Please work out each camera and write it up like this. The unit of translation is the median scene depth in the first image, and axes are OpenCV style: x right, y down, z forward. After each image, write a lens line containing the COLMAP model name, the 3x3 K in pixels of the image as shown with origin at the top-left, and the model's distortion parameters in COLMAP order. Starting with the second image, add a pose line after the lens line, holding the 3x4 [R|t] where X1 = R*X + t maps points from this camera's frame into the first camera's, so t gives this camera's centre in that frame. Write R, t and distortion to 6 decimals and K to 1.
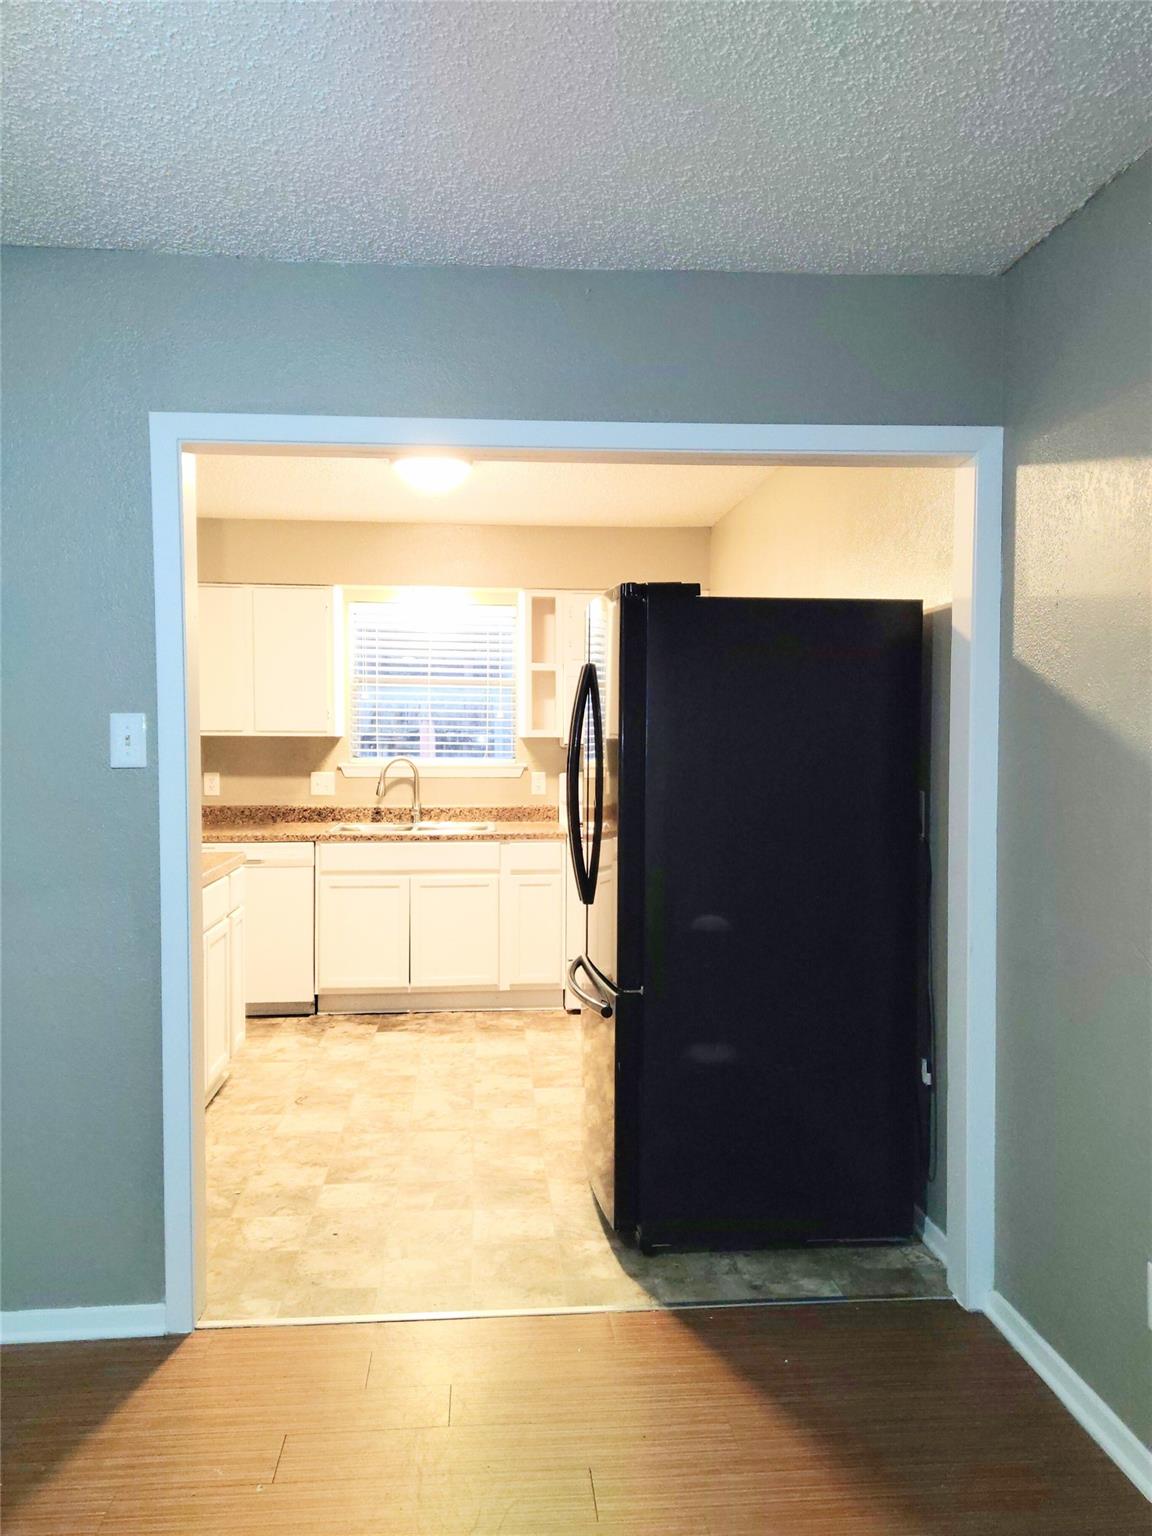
lens RADIAL K [[1182.4, 0, 577.5], [0, 1182.4, 770.1], [0, 0, 1]] dist [0.057354, -0.065310]
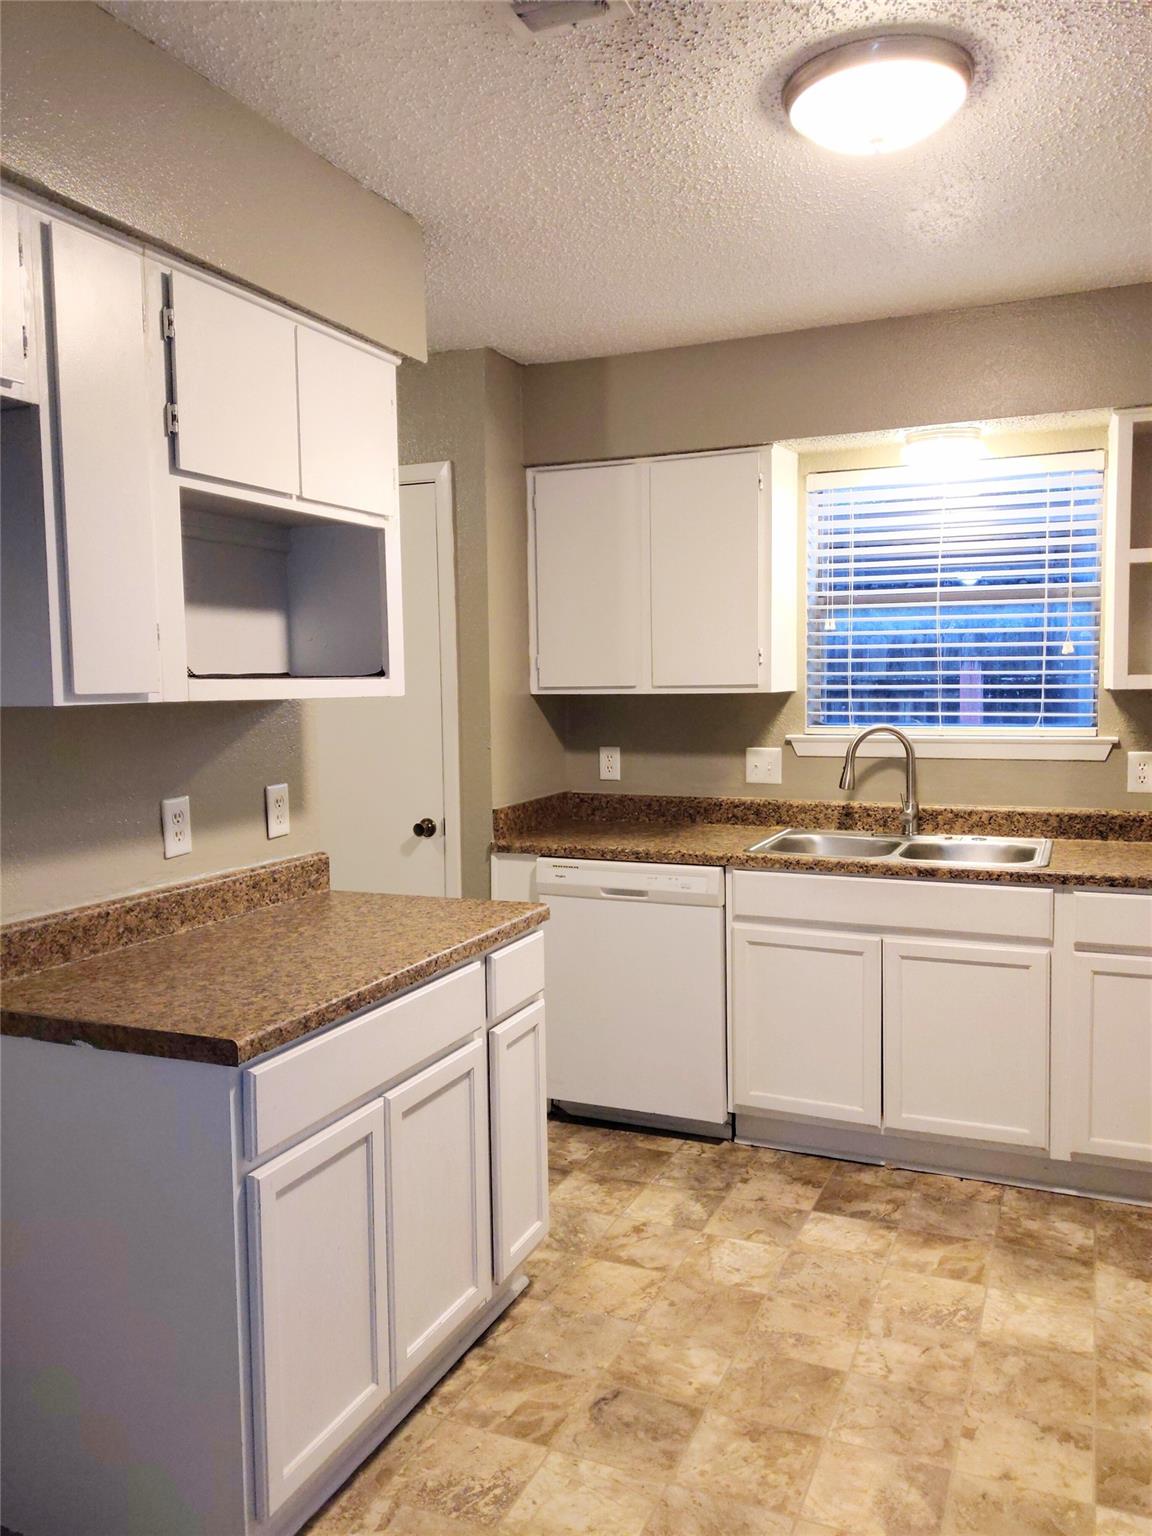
lens RADIAL K [[1182.4, 0, 581.6], [0, 1182.4, 769.1], [0, 0, 1]] dist [0.057354, -0.065310]
pose [[0.882256, 0.021078, -0.470298, -0.001472], [0.000171, 0.998983, 0.045094, -0.014671], [0.470770, -0.039865, 0.881355, 0.374769]]
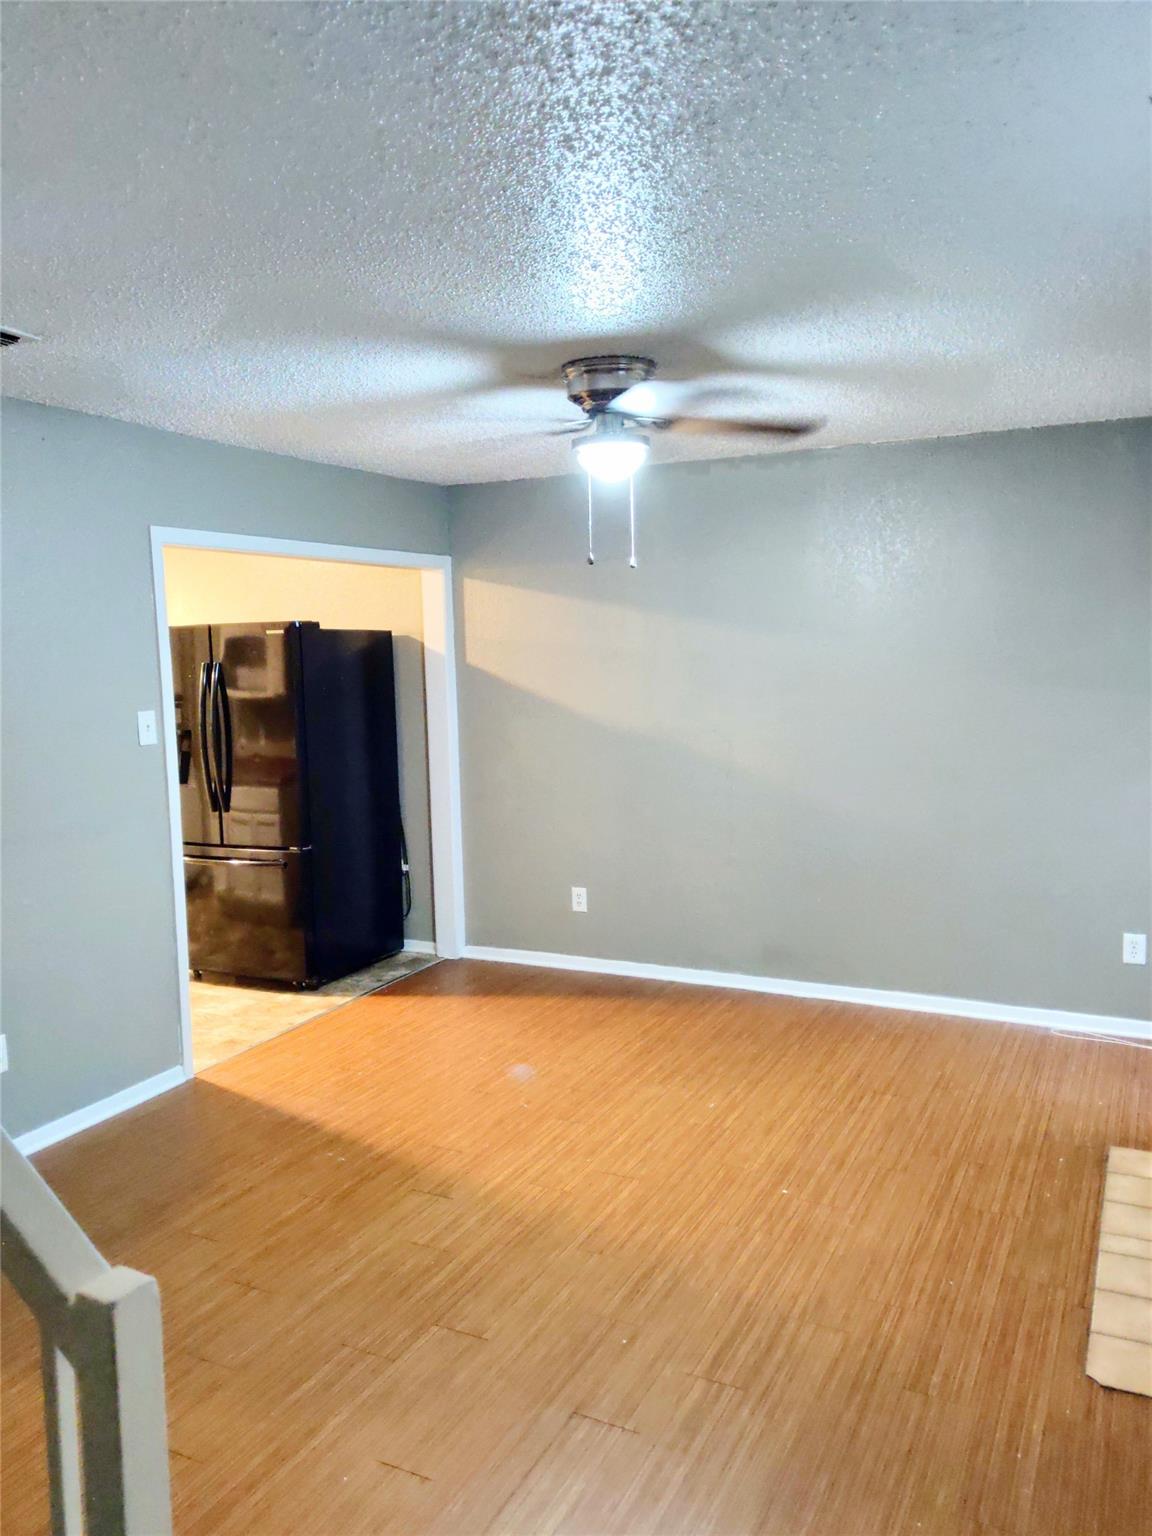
lens RADIAL K [[1182.4, 0, 583.5], [0, 1182.4, 770.9], [0, 0, 1]] dist [0.057354, -0.065310]
pose [[0.507417, -0.104289, 0.855366, -2.386008], [0.056503, 0.994540, 0.087740, -0.122044], [-0.859846, 0.003810, 0.510539, -0.544533]]
